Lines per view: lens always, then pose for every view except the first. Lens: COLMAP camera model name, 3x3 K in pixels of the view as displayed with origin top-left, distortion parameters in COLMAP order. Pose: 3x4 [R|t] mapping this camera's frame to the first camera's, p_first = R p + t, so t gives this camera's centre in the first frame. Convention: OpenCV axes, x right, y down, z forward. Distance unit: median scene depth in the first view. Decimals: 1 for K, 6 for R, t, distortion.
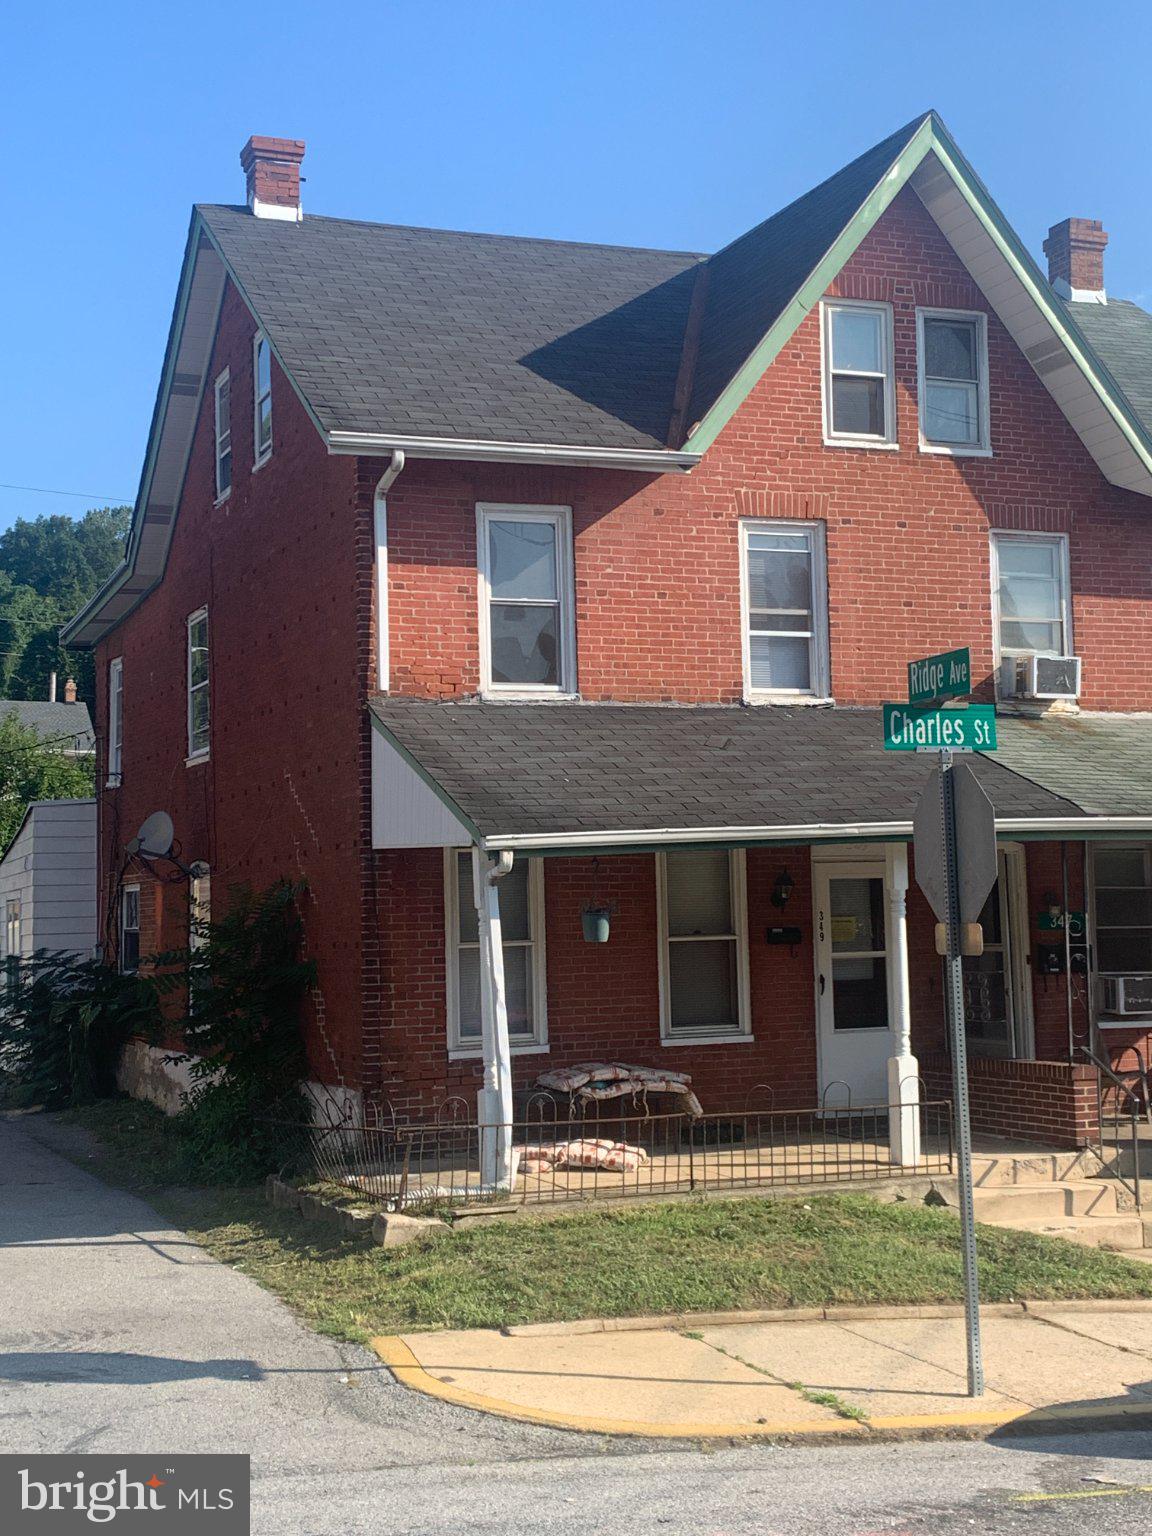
lens RADIAL K [[2103.8, 0, 575.7], [0, 2103.8, 769.3], [0, 0, 1]] dist [0.071764, 0.000000]
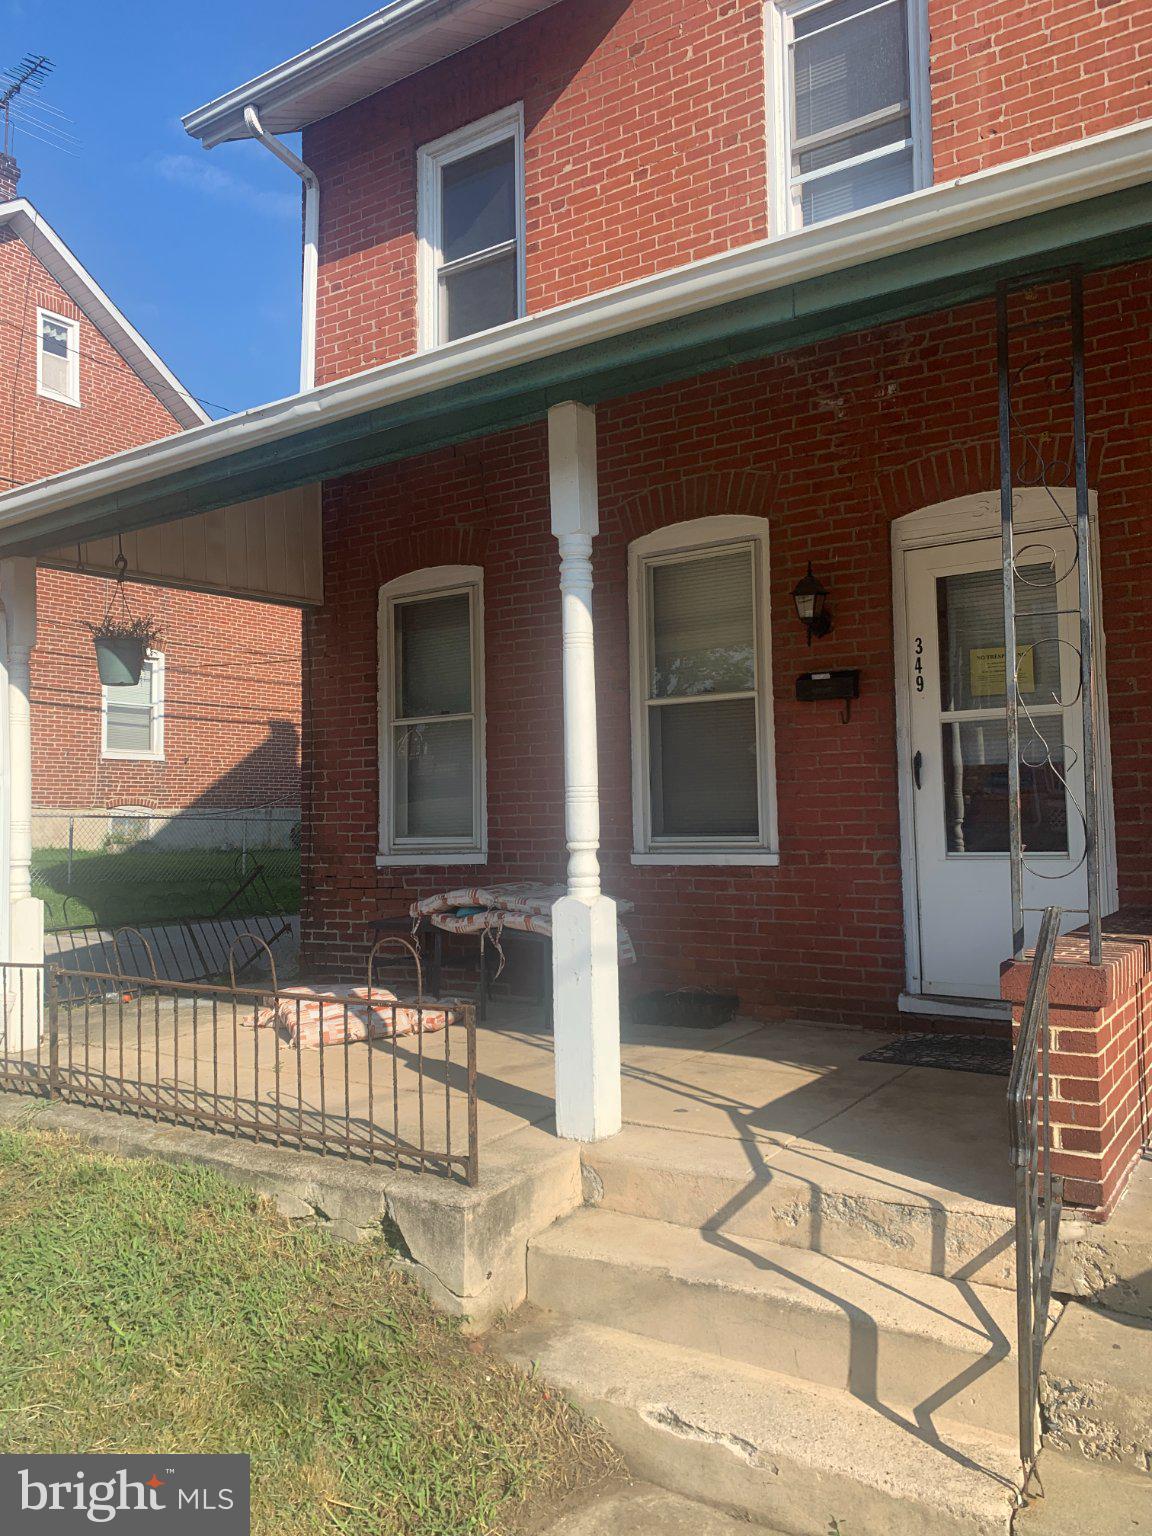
lens RADIAL K [[1177.1, 0, 576.0], [0, 1177.1, 761.4], [0, 0, 1]] dist [0.029834, -0.007512]
pose [[0.567386, -0.025657, -0.823052, 0.337878], [0.061428, 0.998048, 0.011234, 0.095922], [0.821158, -0.056933, 0.567854, 0.792279]]
